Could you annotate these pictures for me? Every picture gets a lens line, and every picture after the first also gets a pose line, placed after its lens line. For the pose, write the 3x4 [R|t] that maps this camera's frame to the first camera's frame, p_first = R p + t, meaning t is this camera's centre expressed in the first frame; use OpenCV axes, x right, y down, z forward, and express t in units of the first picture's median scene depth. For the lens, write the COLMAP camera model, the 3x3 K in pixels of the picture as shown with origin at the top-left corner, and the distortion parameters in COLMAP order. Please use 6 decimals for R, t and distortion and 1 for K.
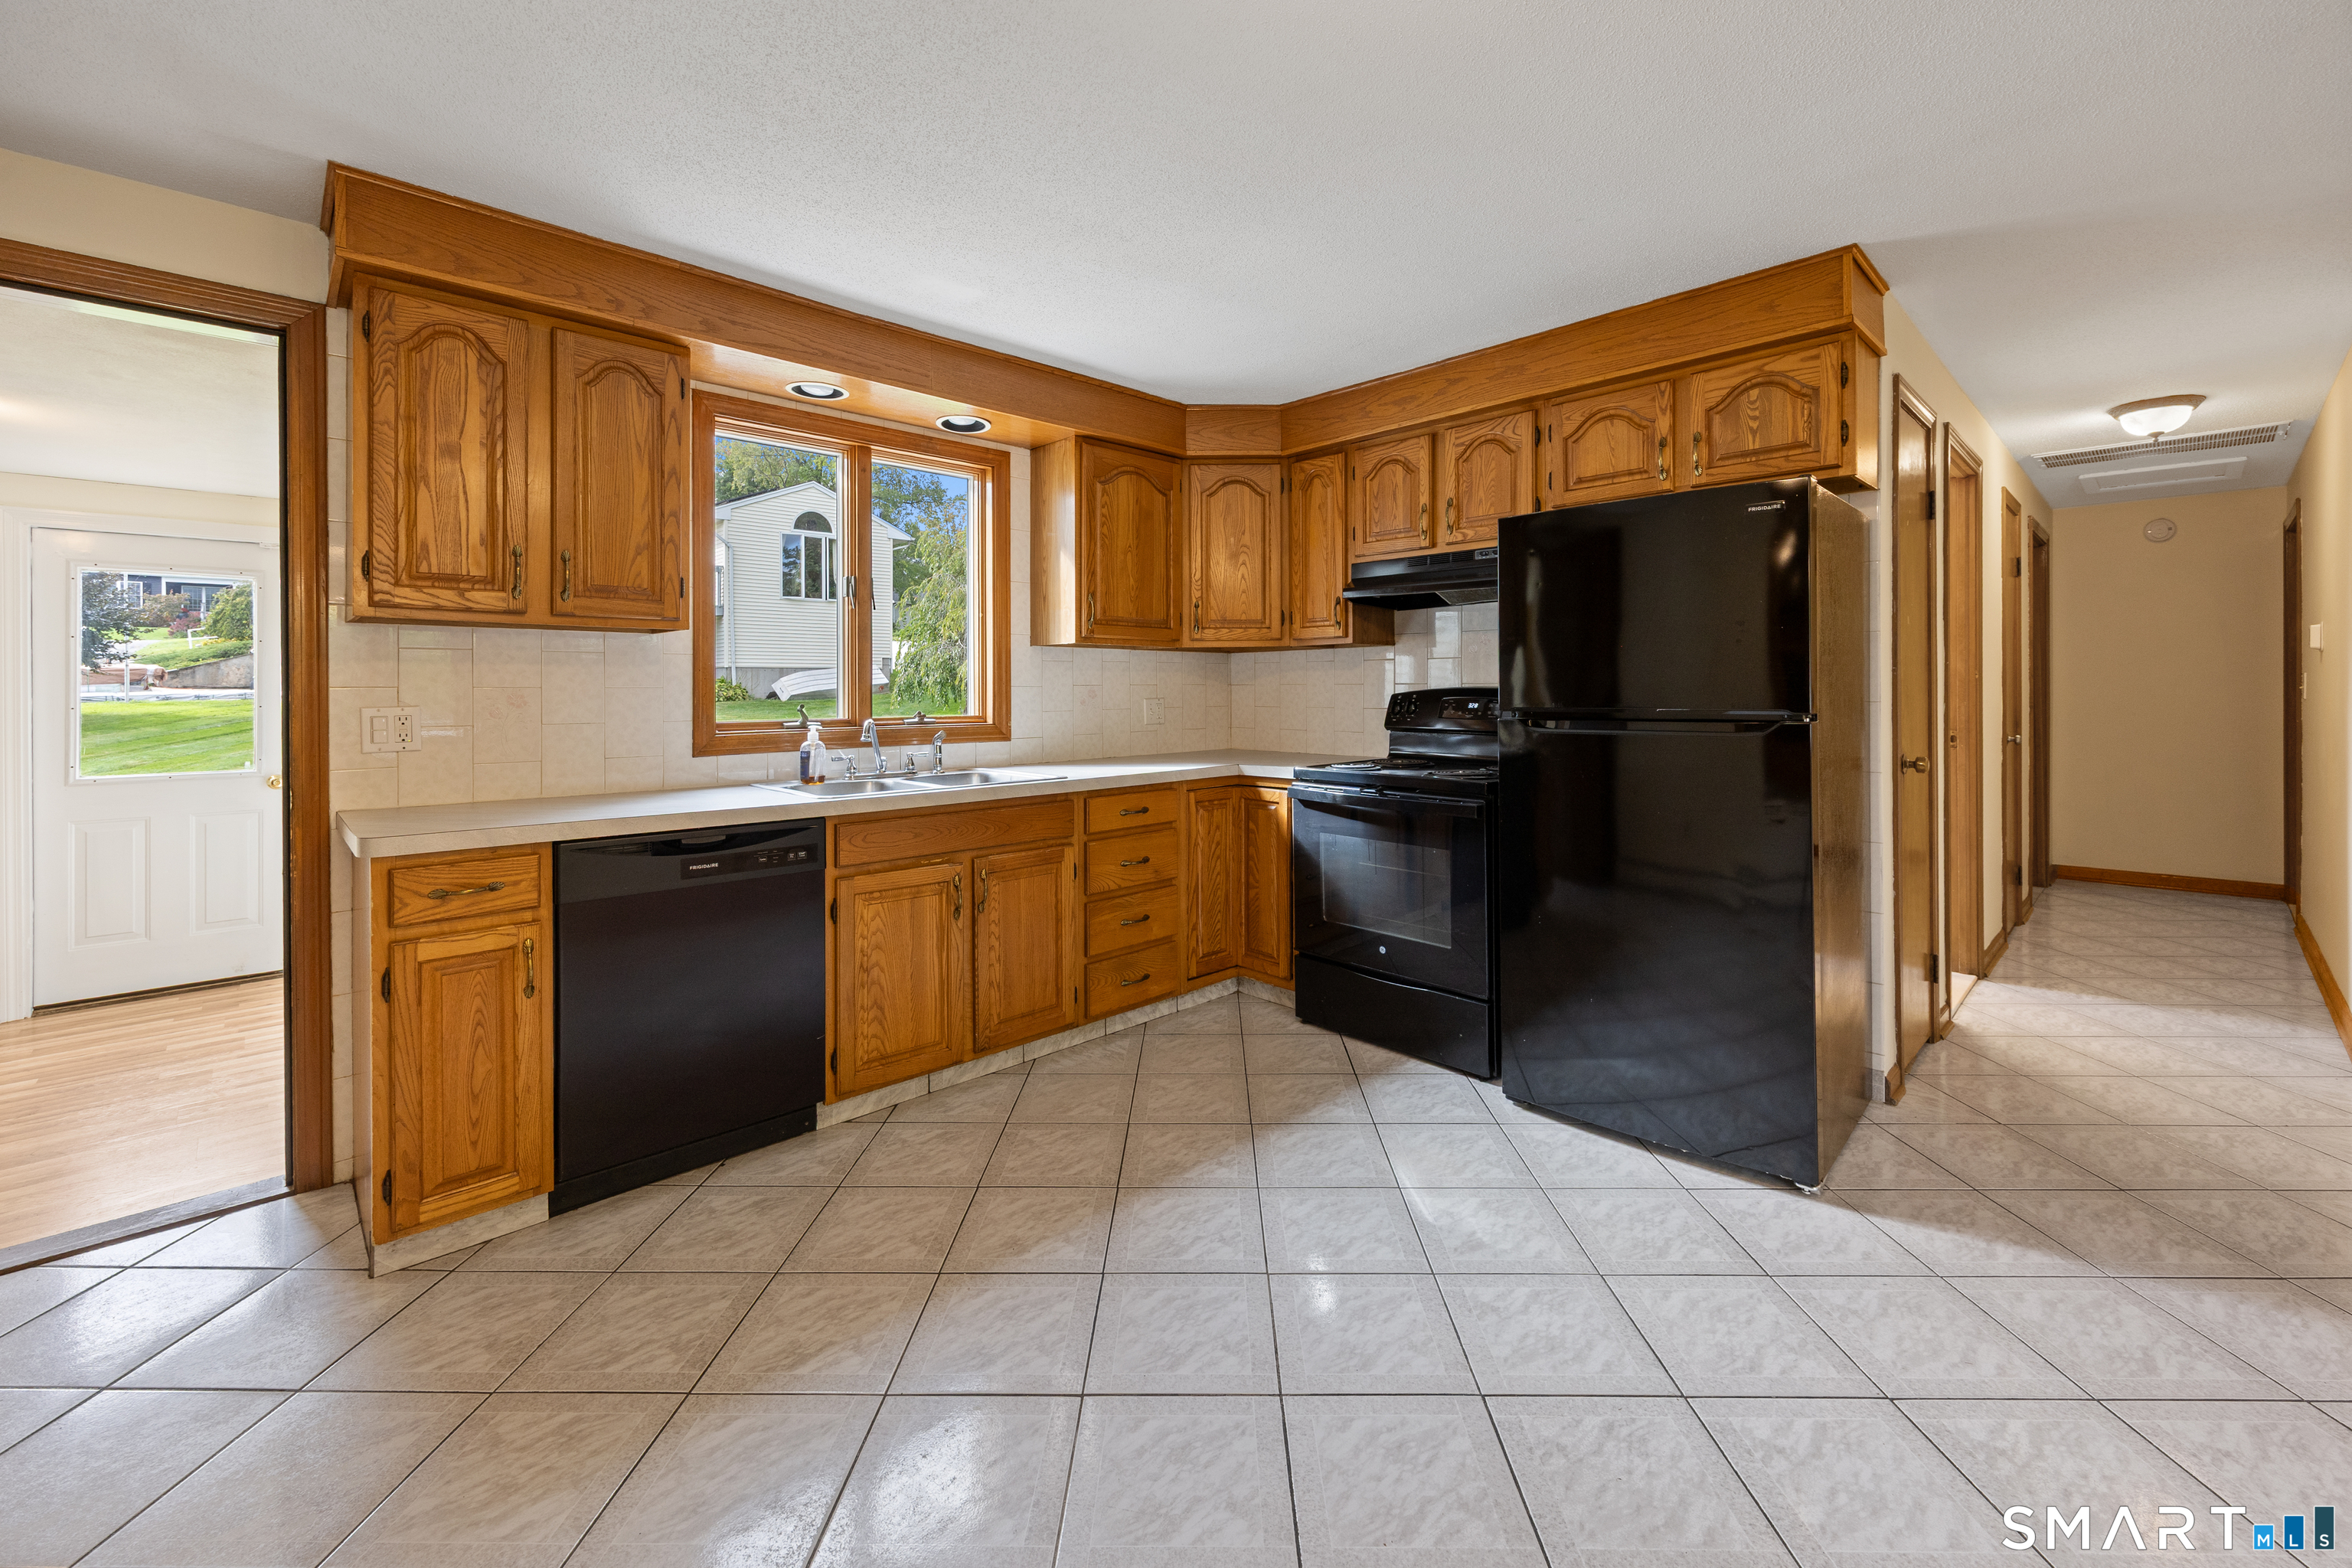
lens RADIAL K [[960.3, 0, 1199.6], [0, 960.3, 691.9], [0, 0, 1]] dist [-0.000048, -0.000024]
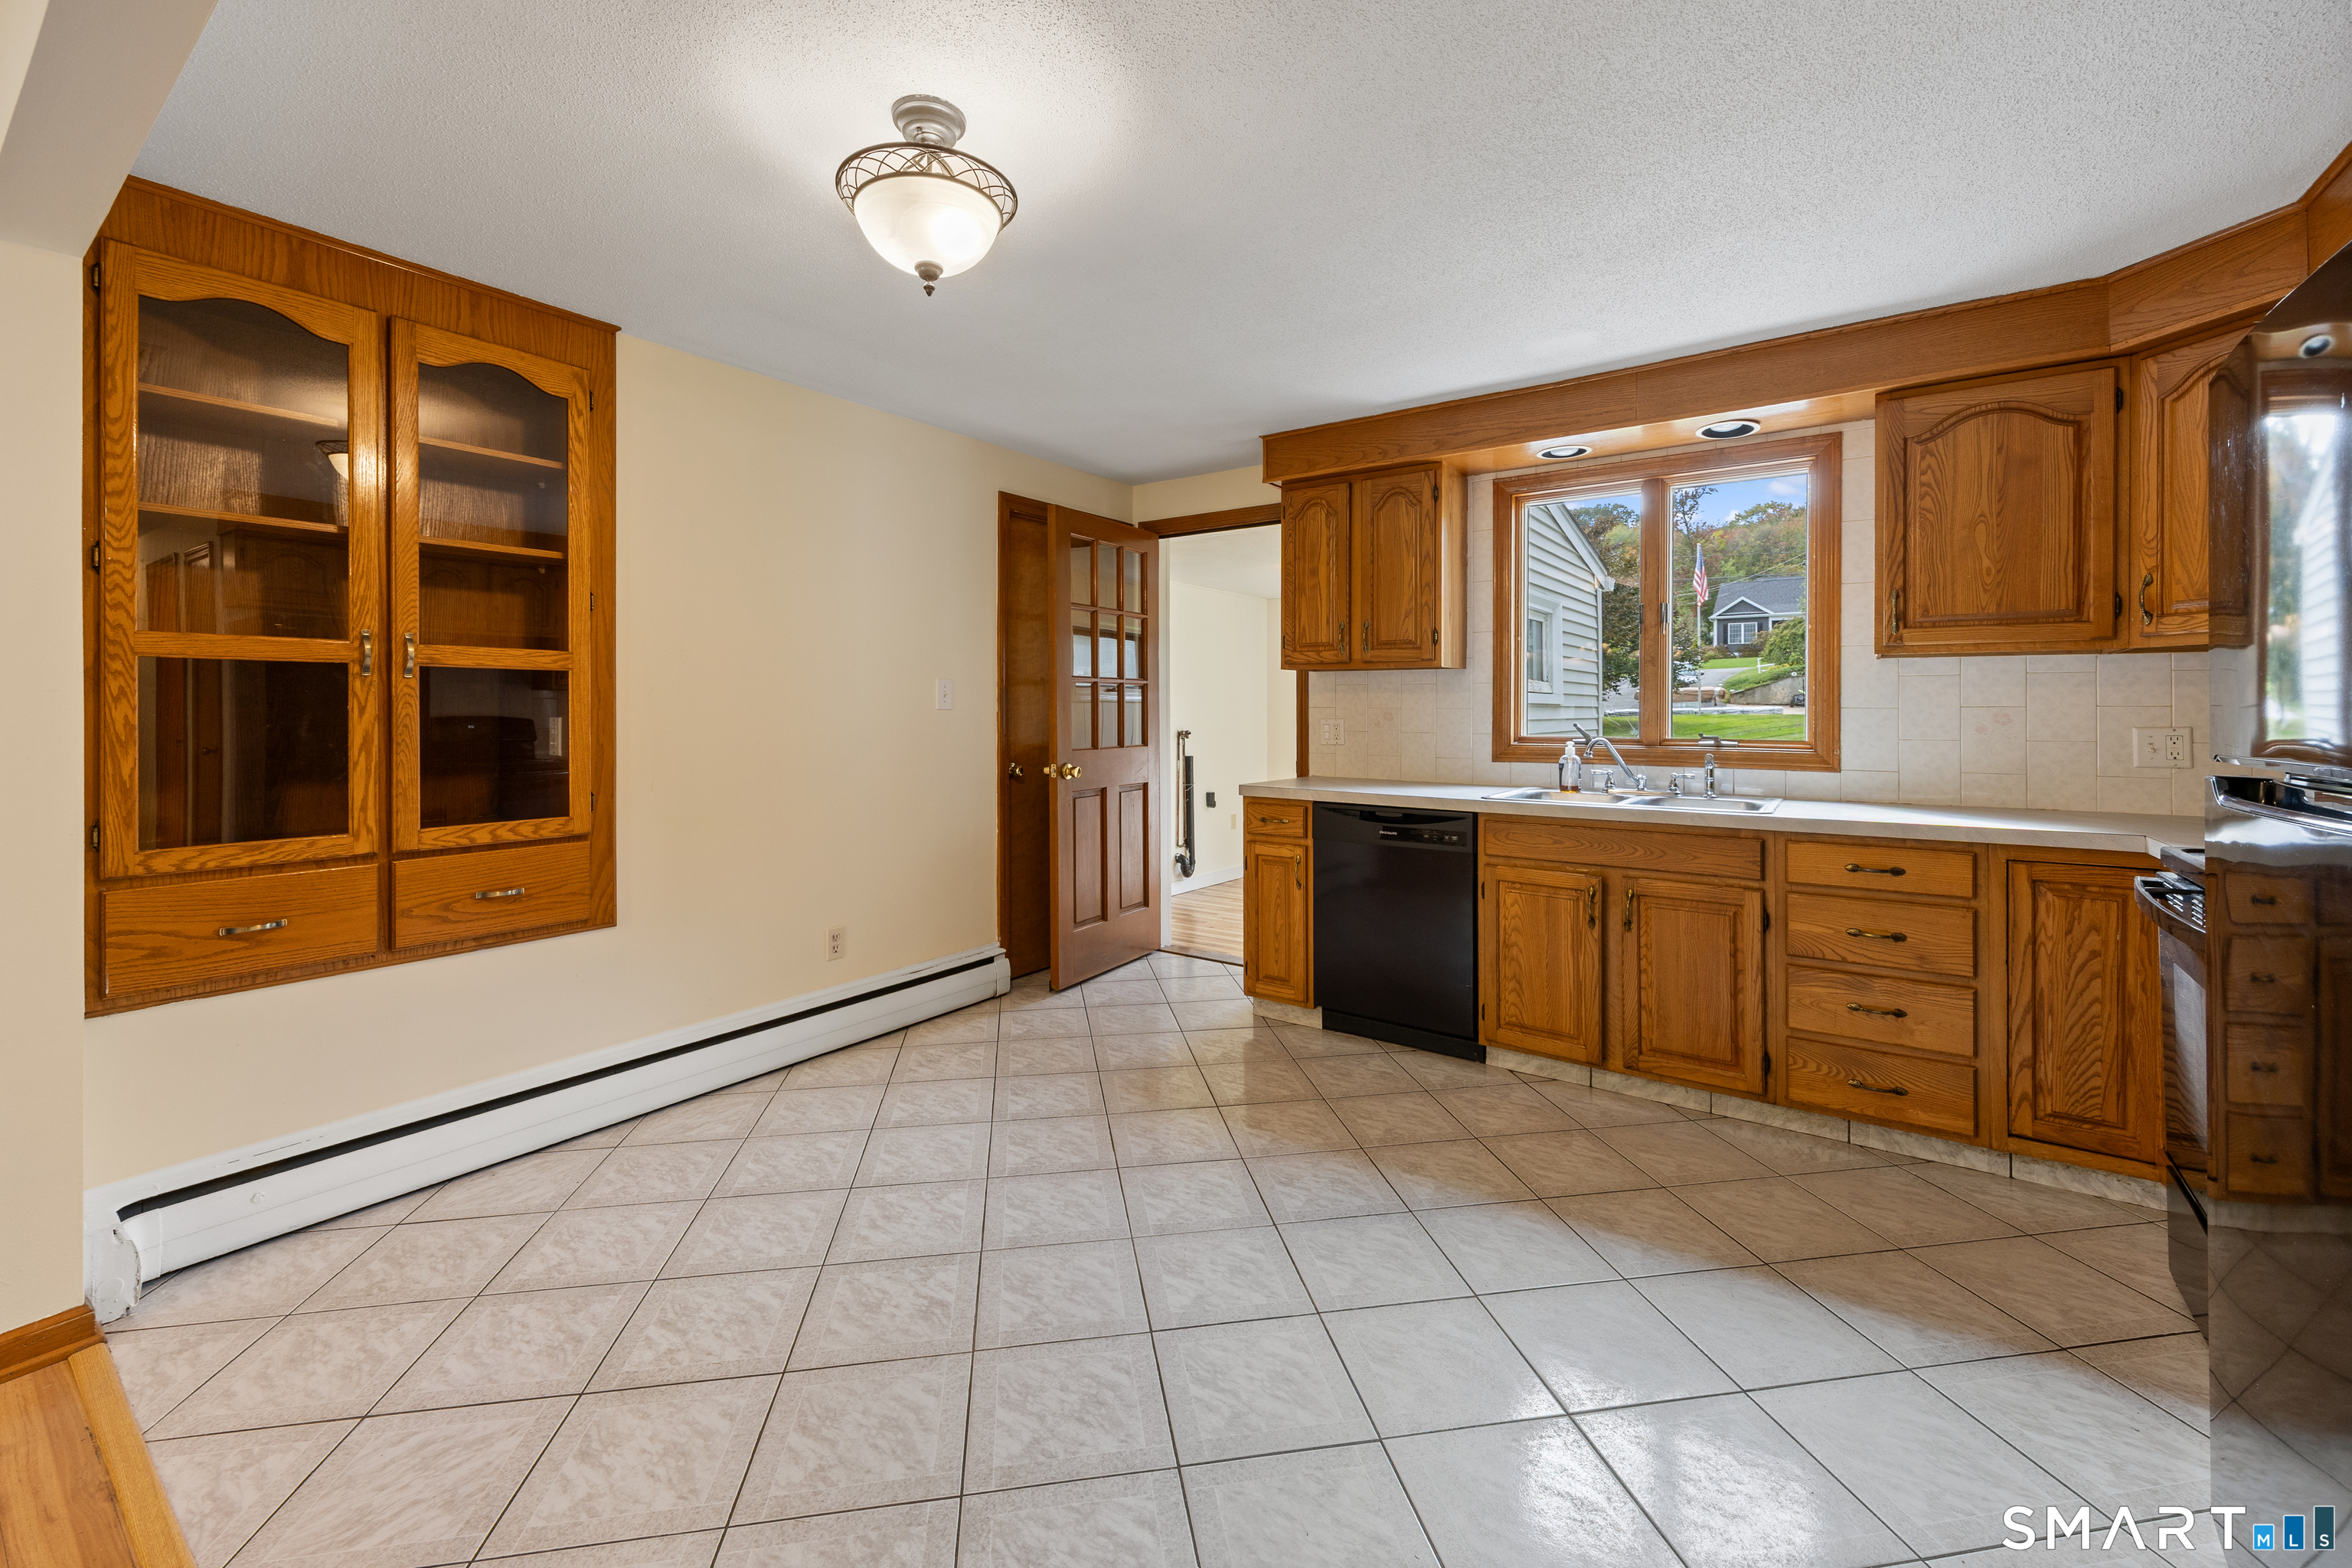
lens RADIAL K [[953.1, 0, 1174.8], [0, 953.1, 706.7], [0, 0, 1]] dist [0.000653, 0.000132]
pose [[0.171189, 0.002957, -0.985234, 0.616943], [-0.004225, 0.999989, 0.002267, -0.007115], [0.985229, 0.003775, 0.171200, 0.320220]]
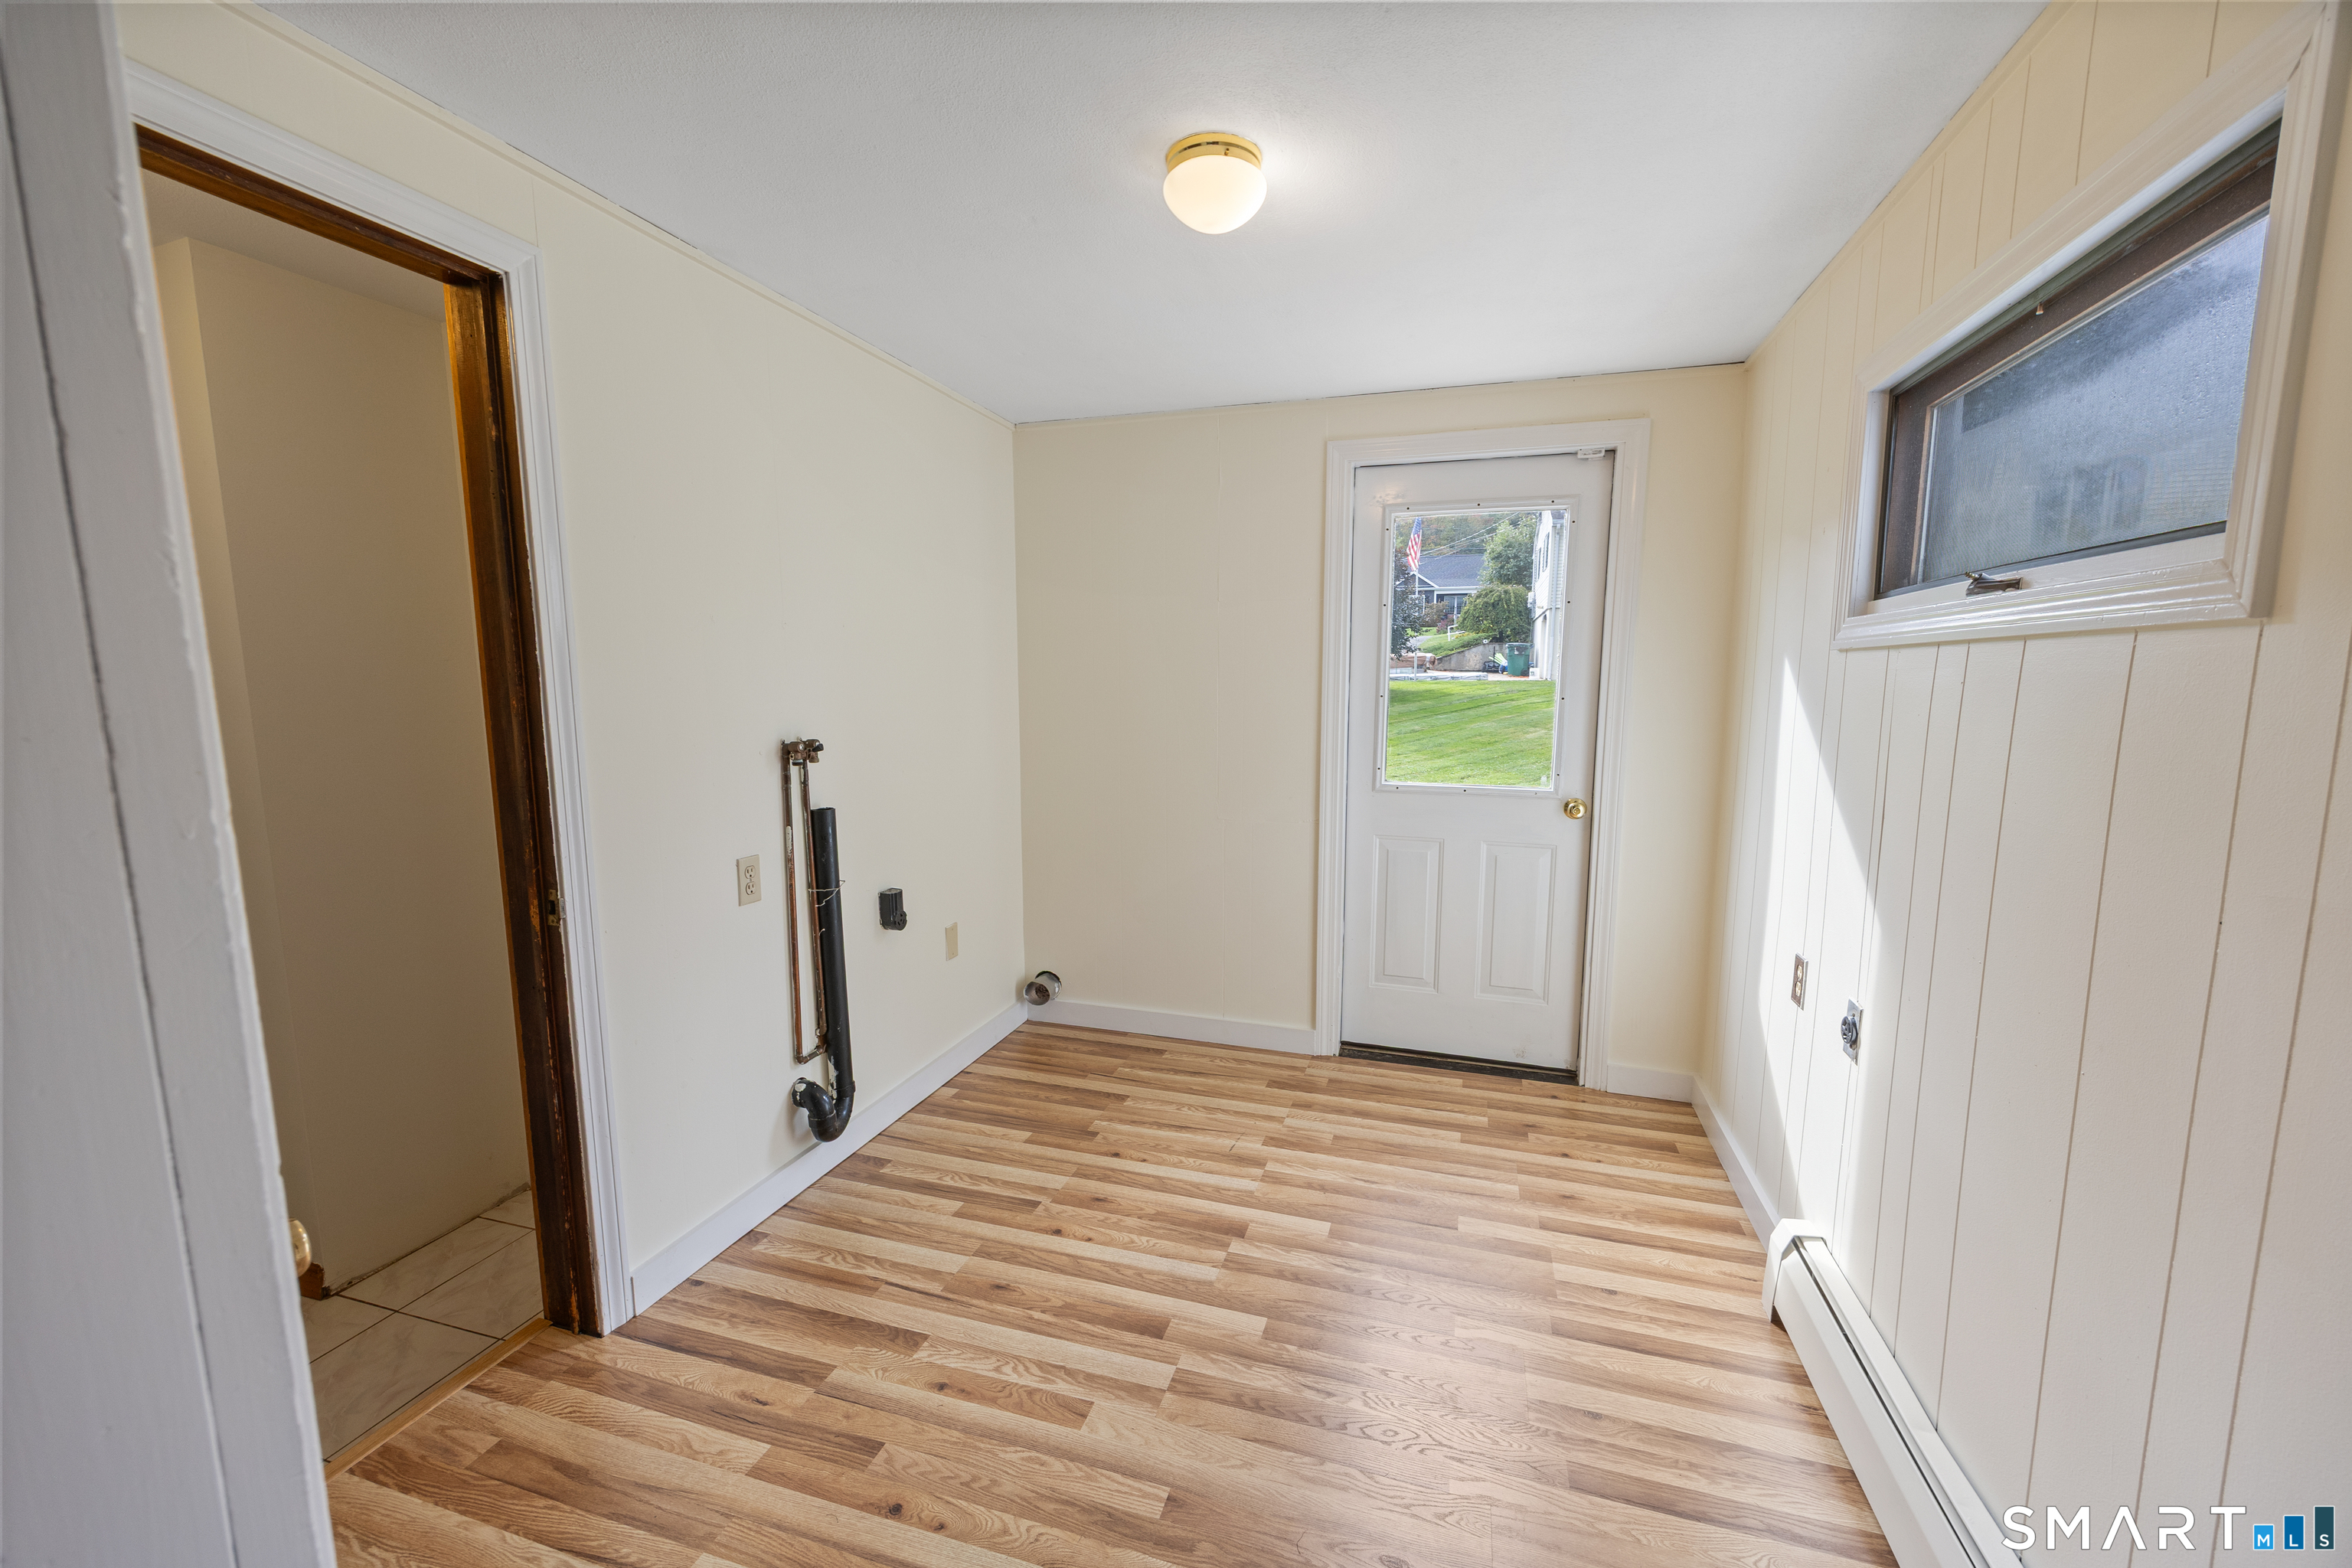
lens RADIAL K [[932.7, 0, 1181.7], [0, 932.7, 790.9], [0, 0, 1]] dist [0.000922, 0.000152]
pose [[0.468458, 0.112612, -0.876280, -0.719525], [-0.003408, 0.992066, 0.125671, -0.002562], [0.883479, -0.055885, 0.465125, 0.632246]]
